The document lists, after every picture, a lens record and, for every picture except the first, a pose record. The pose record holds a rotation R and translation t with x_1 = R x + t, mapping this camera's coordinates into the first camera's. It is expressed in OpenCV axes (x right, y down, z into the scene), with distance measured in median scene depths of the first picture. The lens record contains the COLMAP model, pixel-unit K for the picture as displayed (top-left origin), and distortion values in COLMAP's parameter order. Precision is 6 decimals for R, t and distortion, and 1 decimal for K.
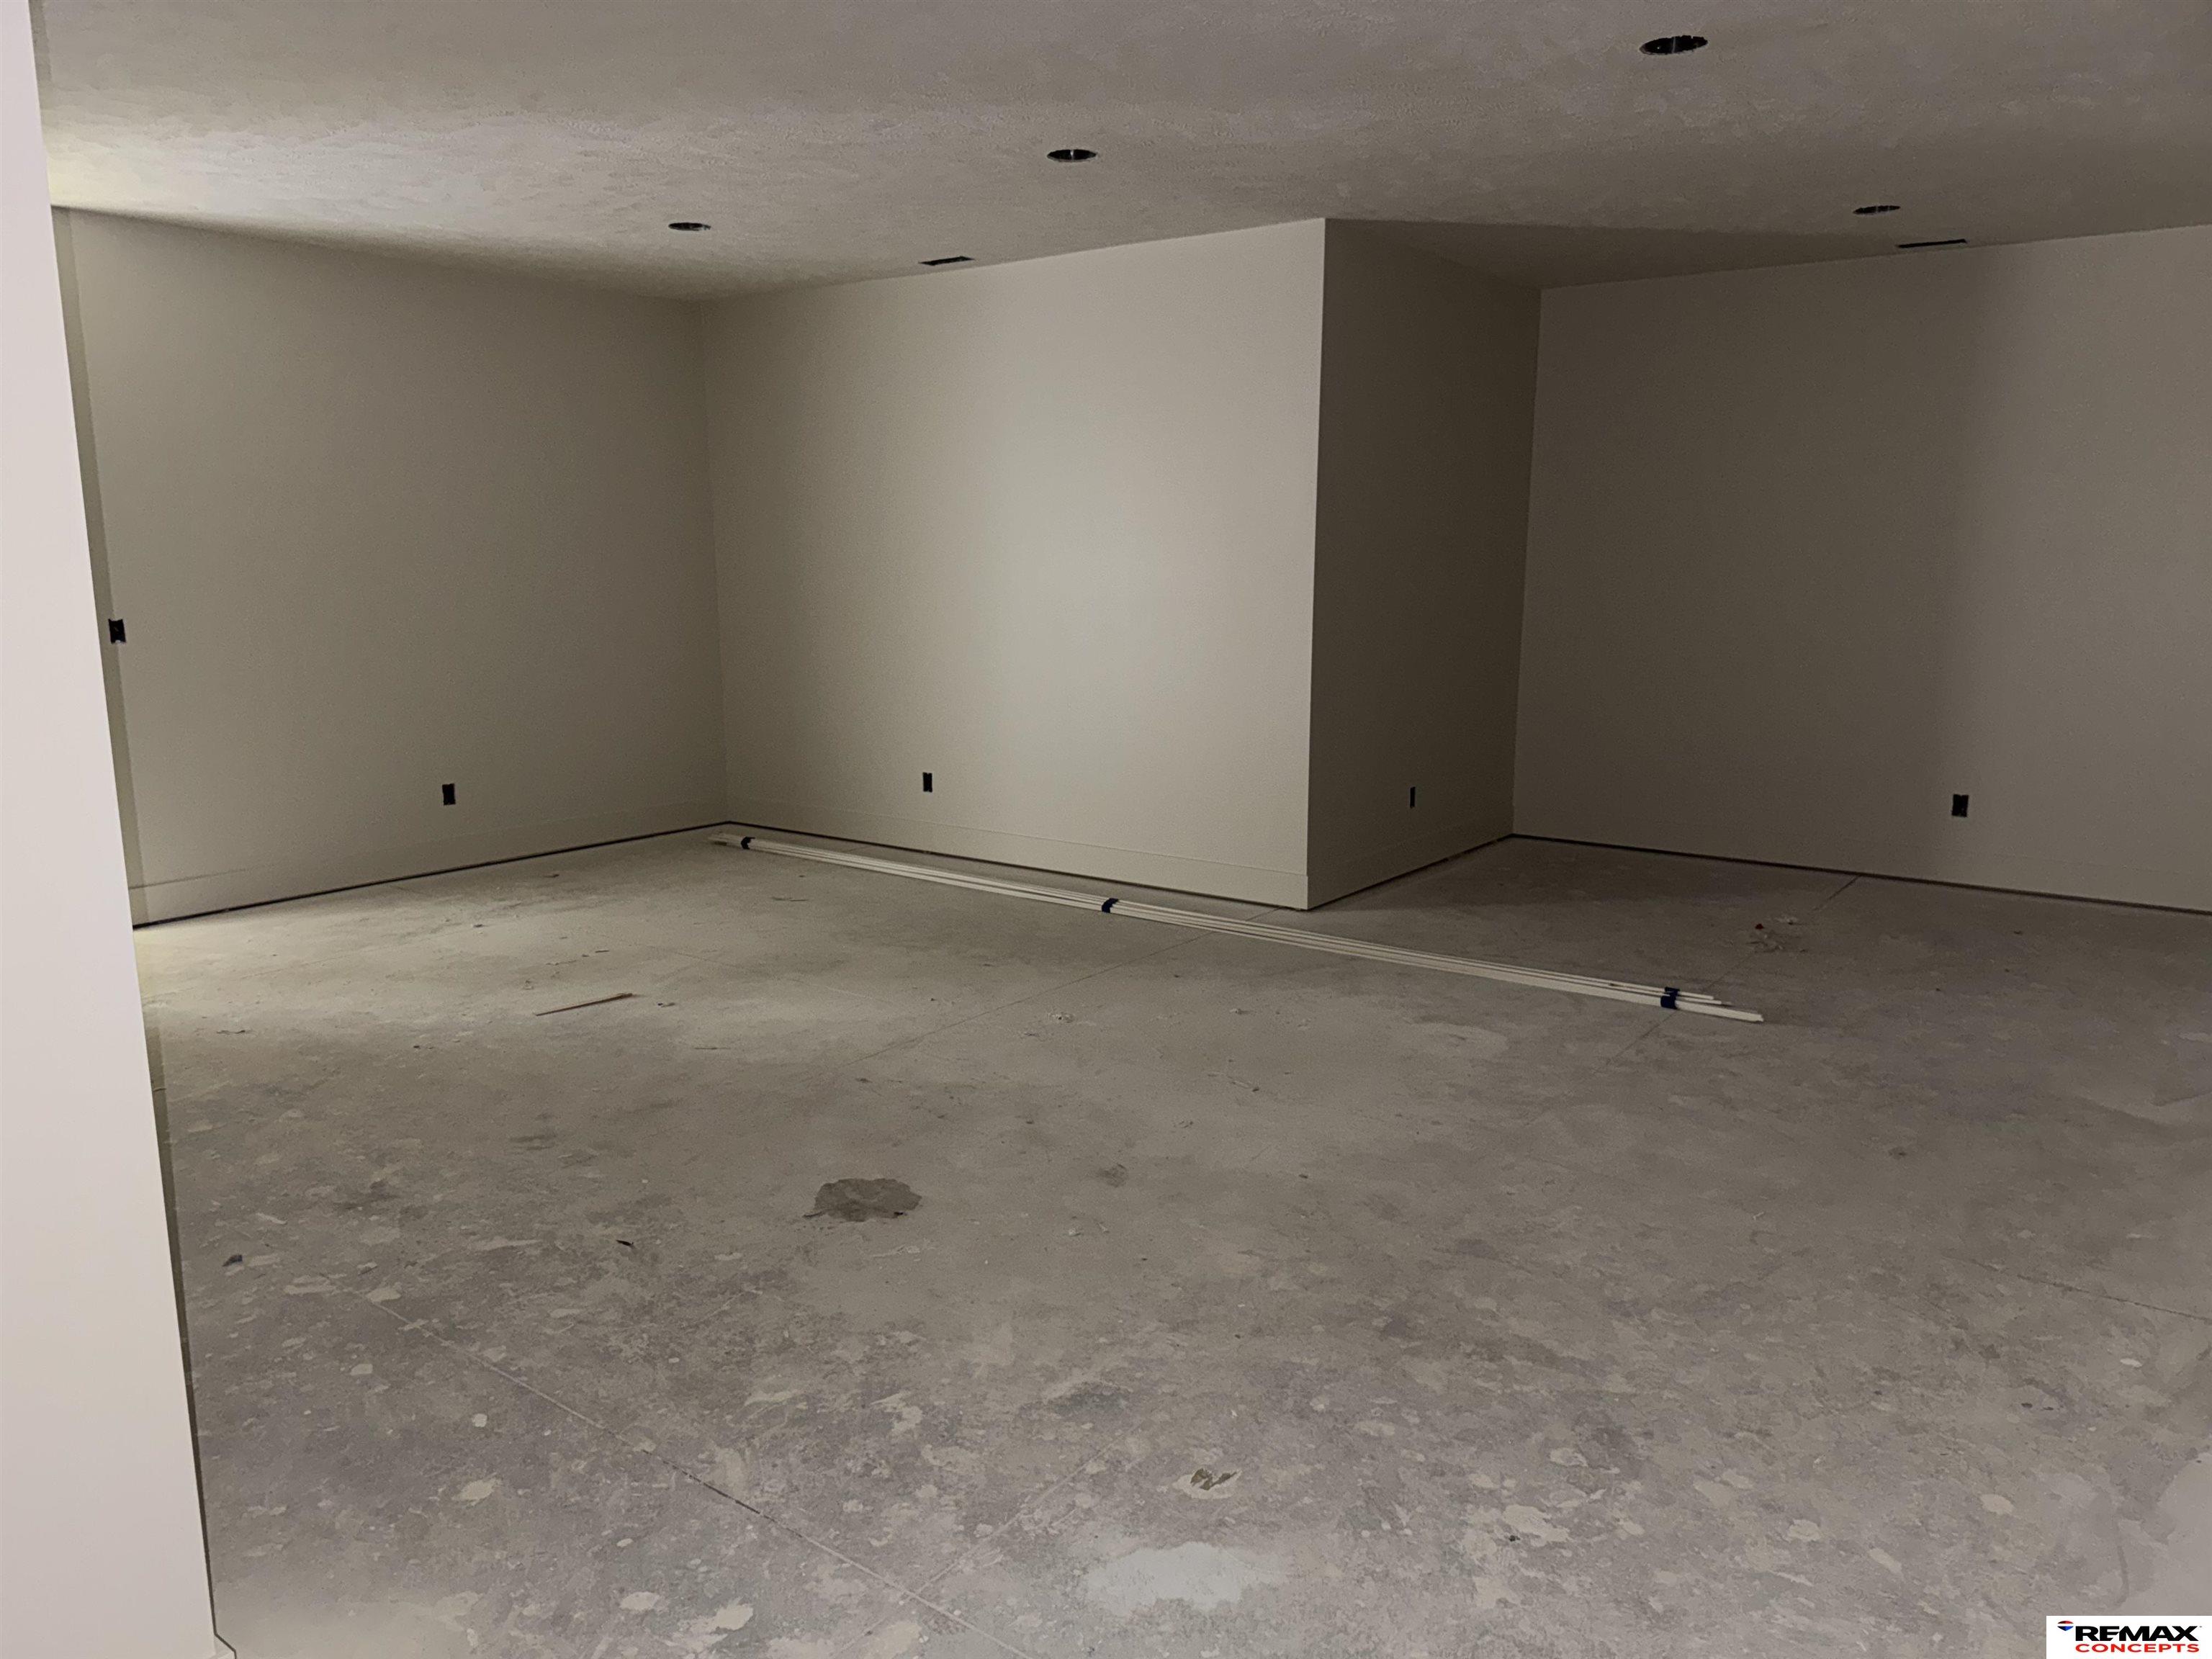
lens RADIAL K [[1535.5, 0, 1114.9], [0, 1535.5, 830.7], [0, 0, 1]] dist [0.115683, -0.158146]
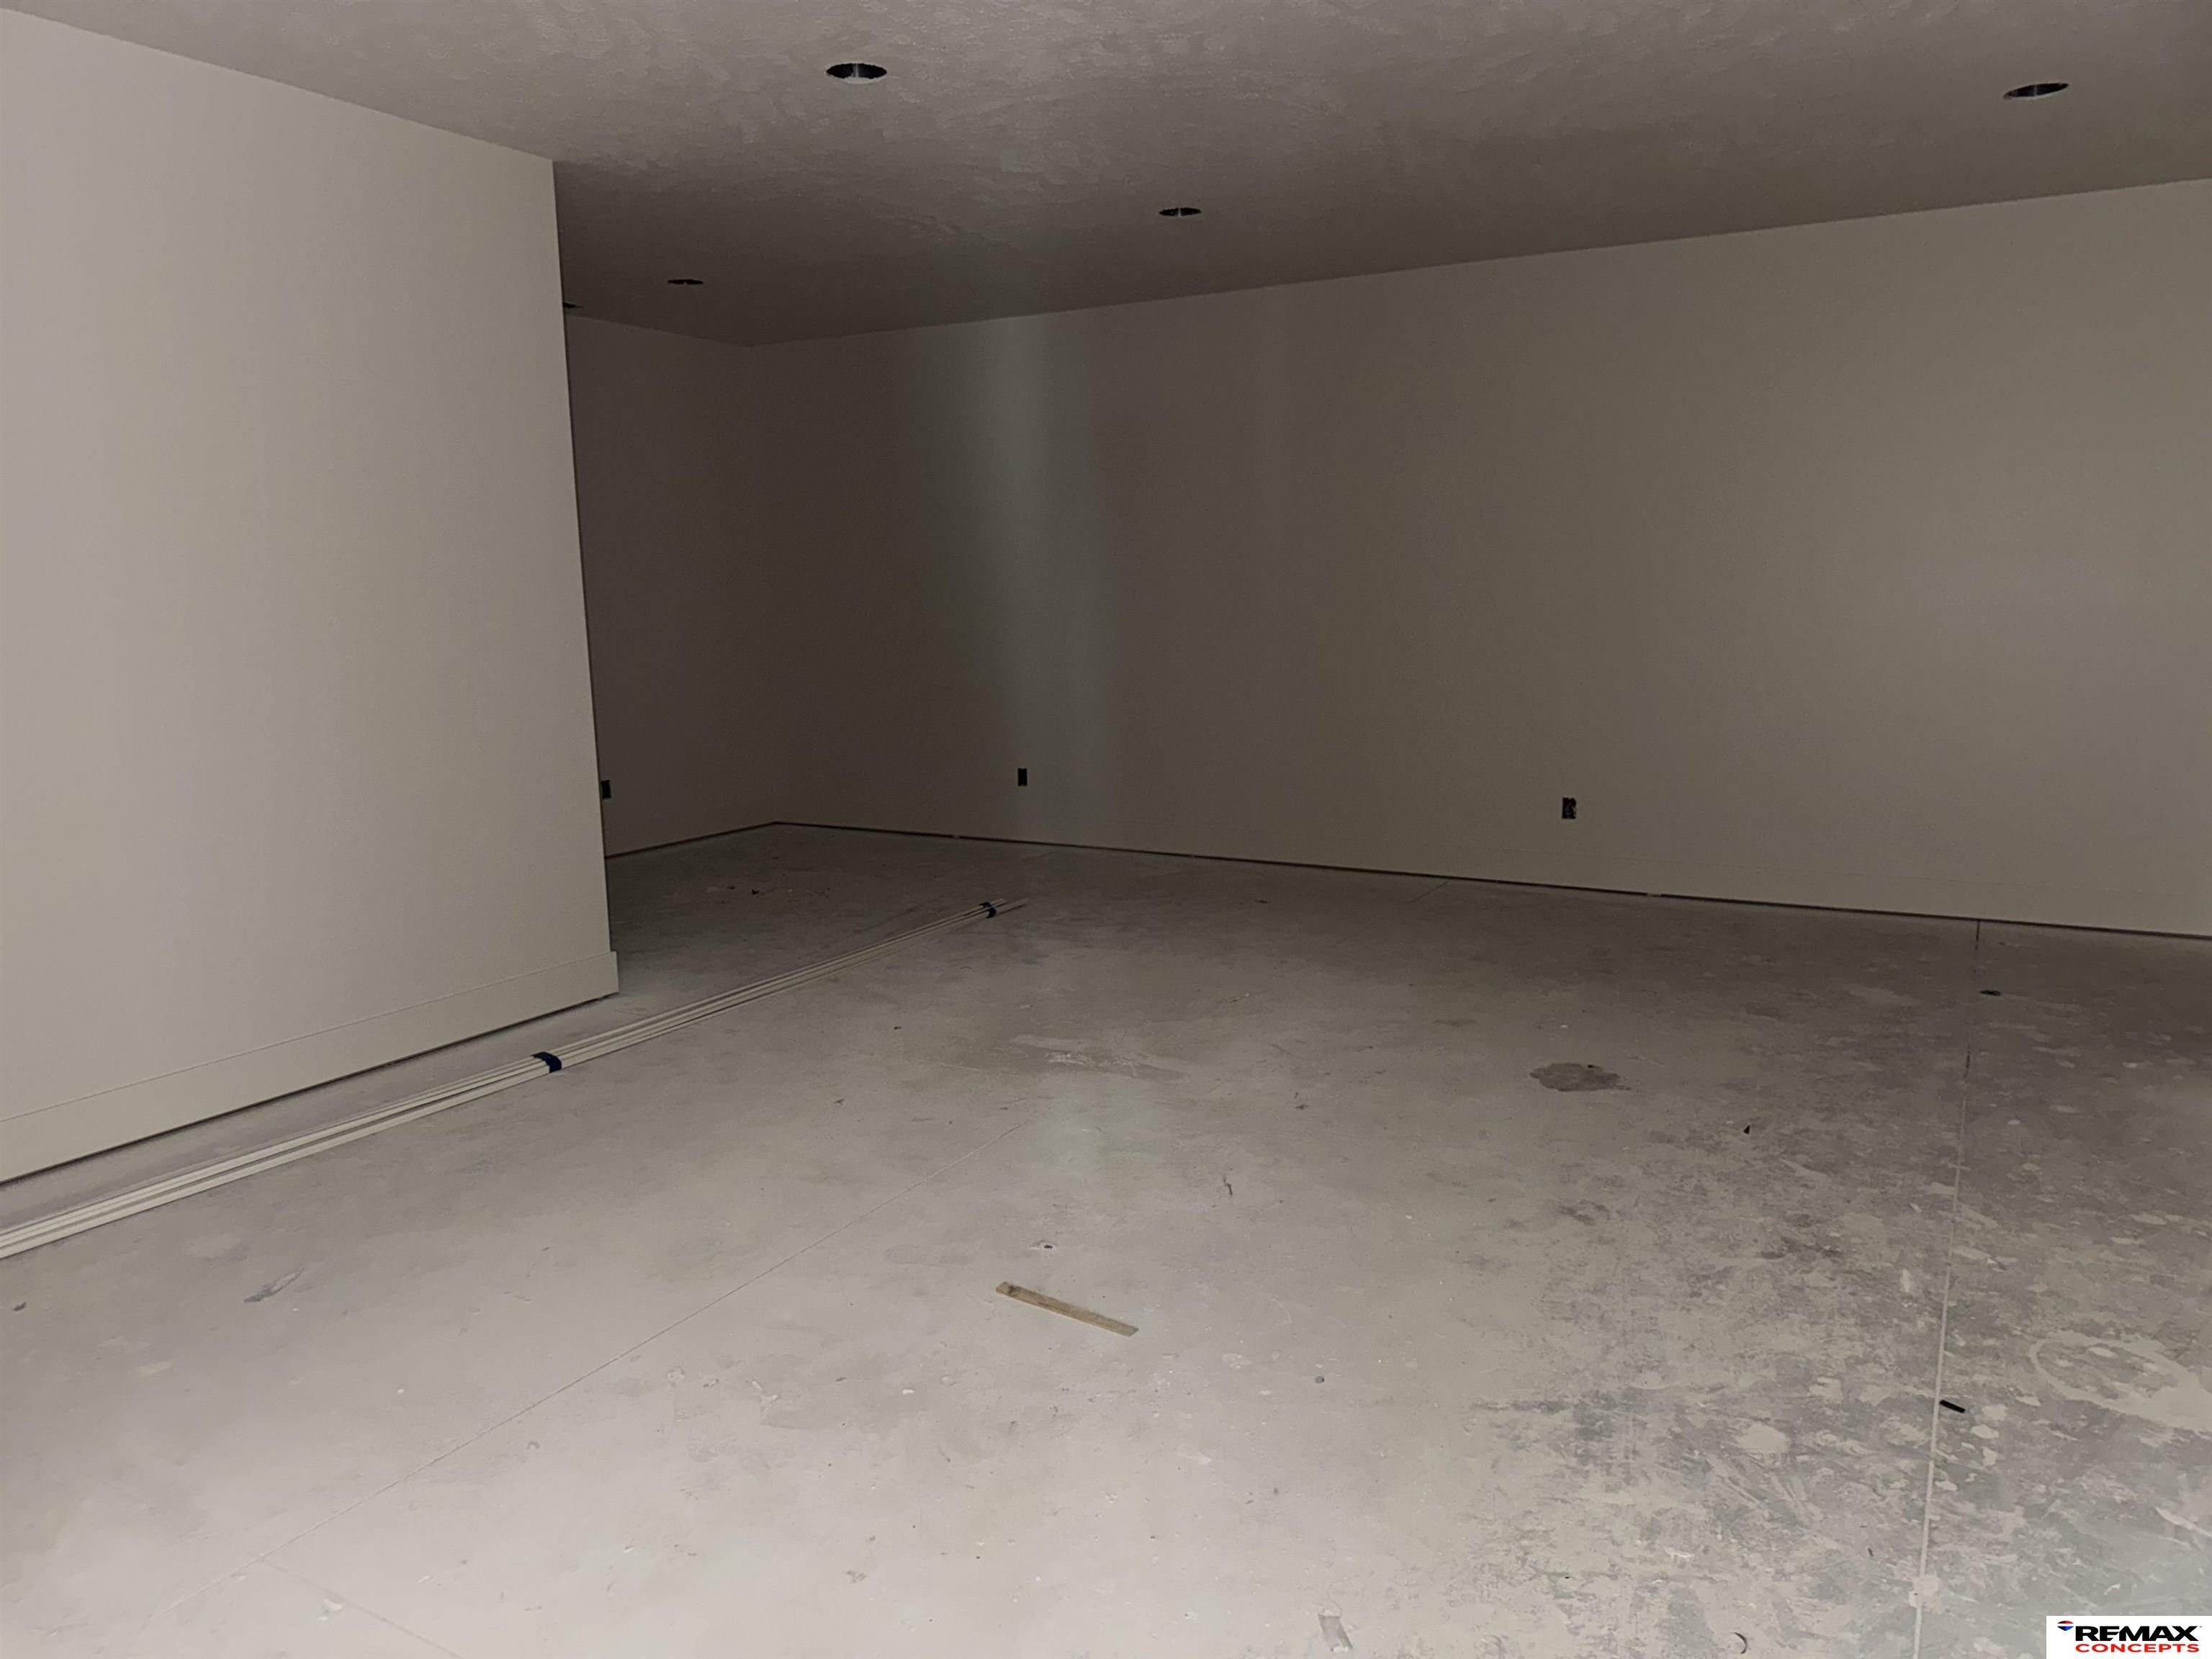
lens RADIAL K [[1535.5, 0, 1114.9], [0, 1535.5, 830.7], [0, 0, 1]] dist [0.115683, -0.158146]
pose [[-0.120115, -0.158261, 0.980064, -1.316972], [0.195472, 0.964116, 0.179643, -0.240123], [-0.973326, 0.213153, -0.084869, 1.466168]]
